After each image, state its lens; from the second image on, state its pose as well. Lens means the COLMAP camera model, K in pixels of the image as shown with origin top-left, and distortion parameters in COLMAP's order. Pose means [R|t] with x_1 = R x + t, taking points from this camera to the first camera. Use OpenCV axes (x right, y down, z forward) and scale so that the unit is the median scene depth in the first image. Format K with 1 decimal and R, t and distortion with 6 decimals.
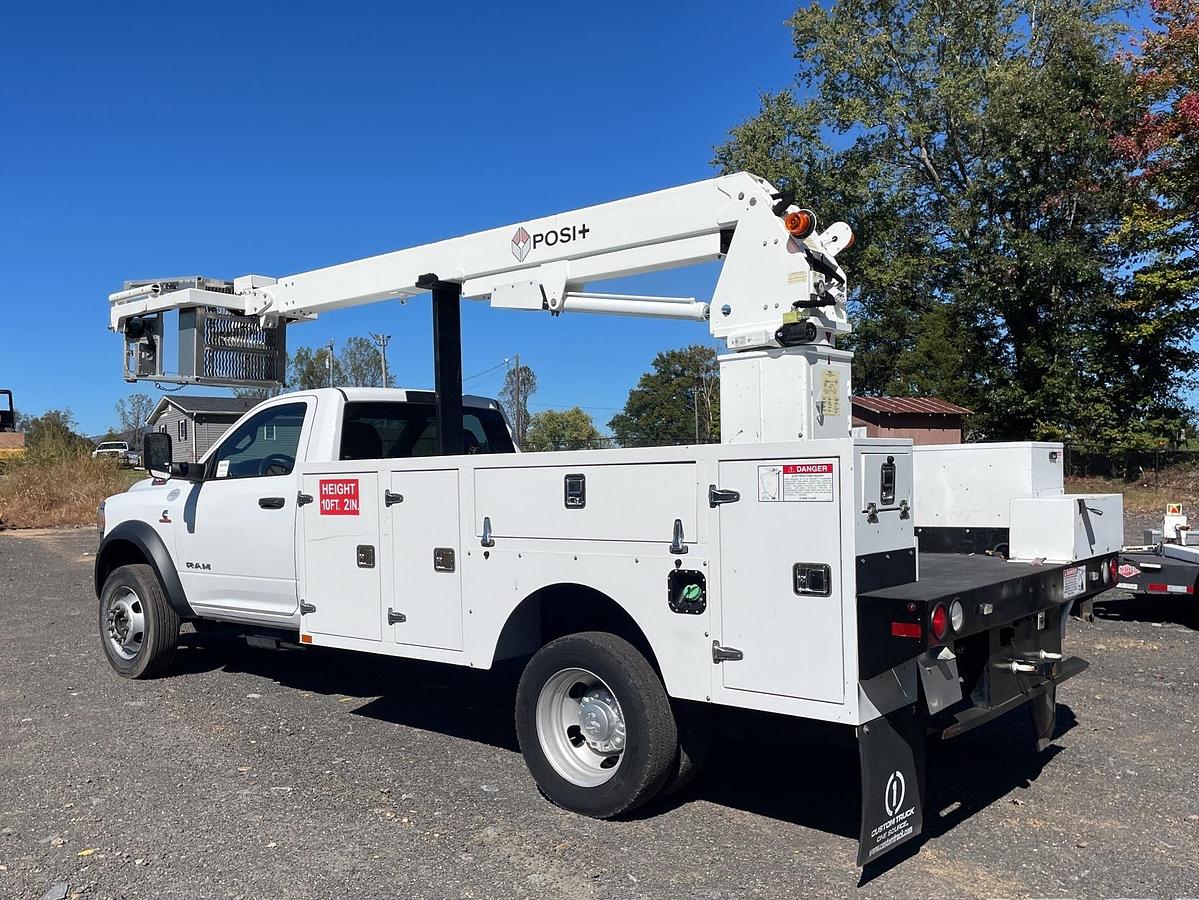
lens RADIAL K [[1034.7, 0, 599.5], [0, 1034.7, 450.0], [0, 0, 1]] dist [0.080518, -0.001403]
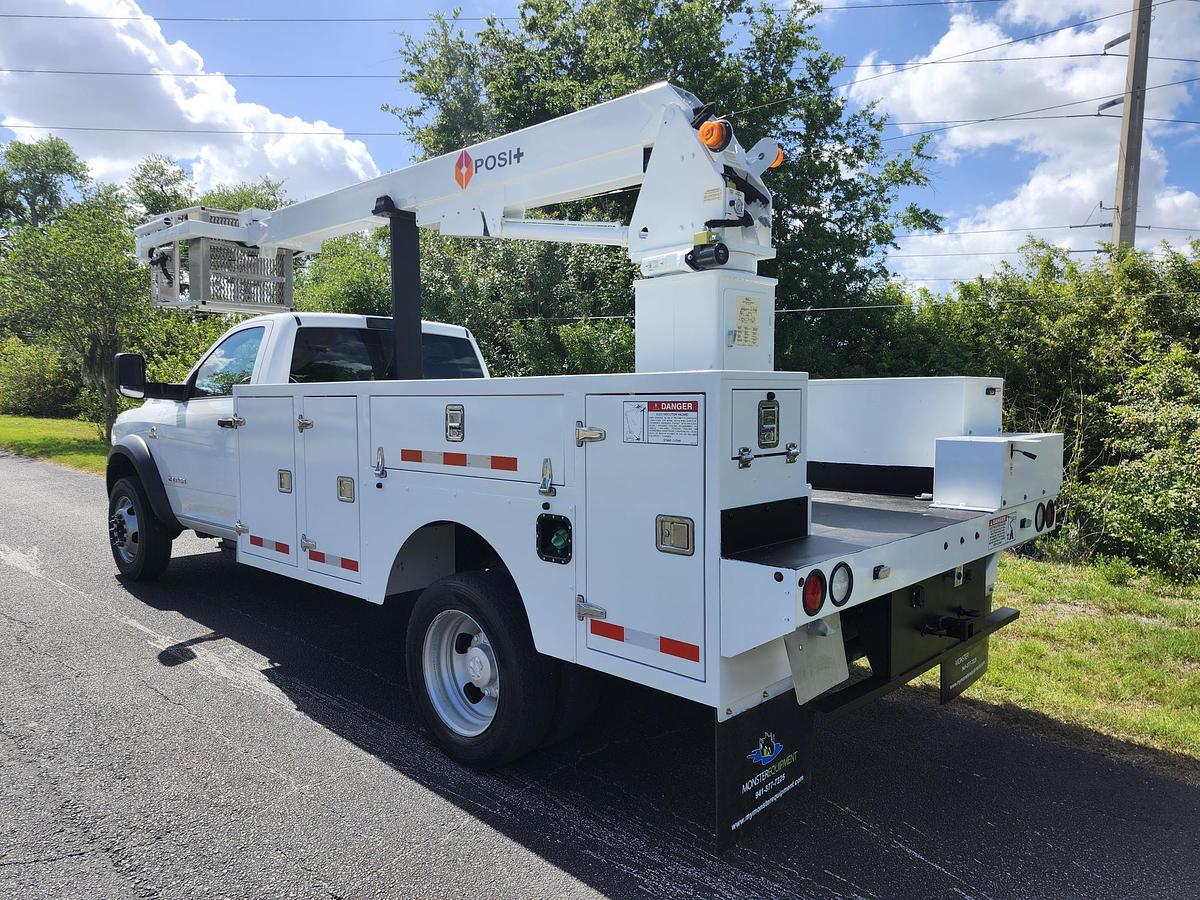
lens RADIAL K [[858.8, 0, 597.3], [0, 858.8, 417.9], [0, 0, 1]] dist [0.036466, -0.006247]
pose [[0.998365, 0.018497, -0.054088, 0.136230], [-0.015774, 0.998608, 0.050335, -0.005287], [0.054944, -0.049399, 0.997267, 0.223276]]
